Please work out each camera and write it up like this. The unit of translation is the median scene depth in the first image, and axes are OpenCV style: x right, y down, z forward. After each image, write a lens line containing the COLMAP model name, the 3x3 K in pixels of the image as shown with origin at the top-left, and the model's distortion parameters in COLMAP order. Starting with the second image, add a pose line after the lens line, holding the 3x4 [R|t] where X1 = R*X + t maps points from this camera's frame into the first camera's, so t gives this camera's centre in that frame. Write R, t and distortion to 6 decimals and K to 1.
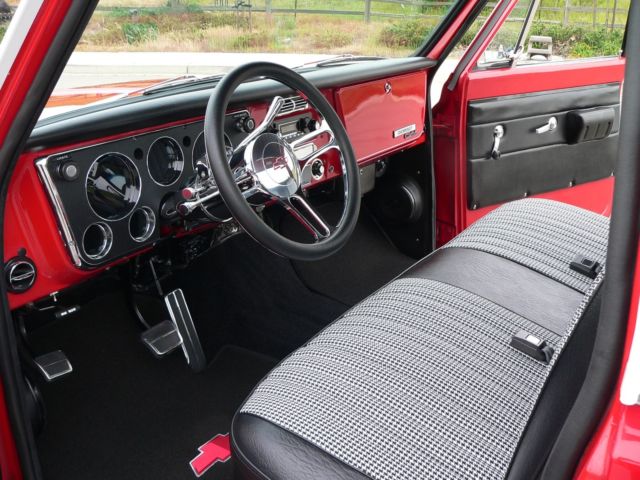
lens RADIAL K [[674.9, 0, 320.2], [0, 674.9, 240.2], [0, 0, 1]] dist [-0.126322, 0.000000]
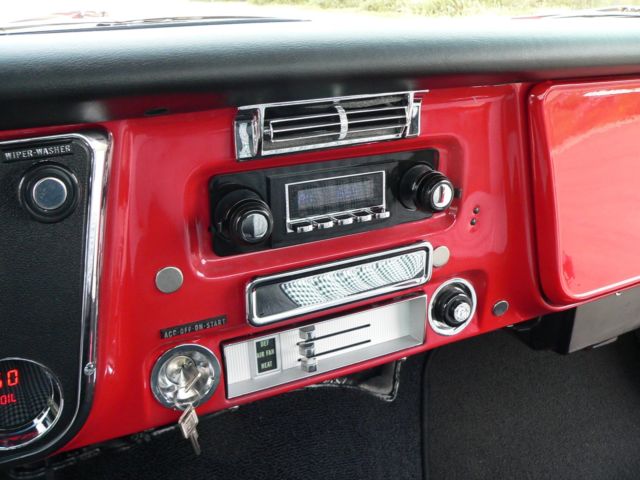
lens RADIAL K [[674.9, 0, 319.8], [0, 674.9, 239.9], [0, 0, 1]] dist [-0.126322, 0.000000]
pose [[0.876638, 0.198830, -0.438146, 0.085119], [-0.187501, 0.979804, 0.069483, -0.153941], [0.443112, 0.021242, 0.896214, 0.660928]]
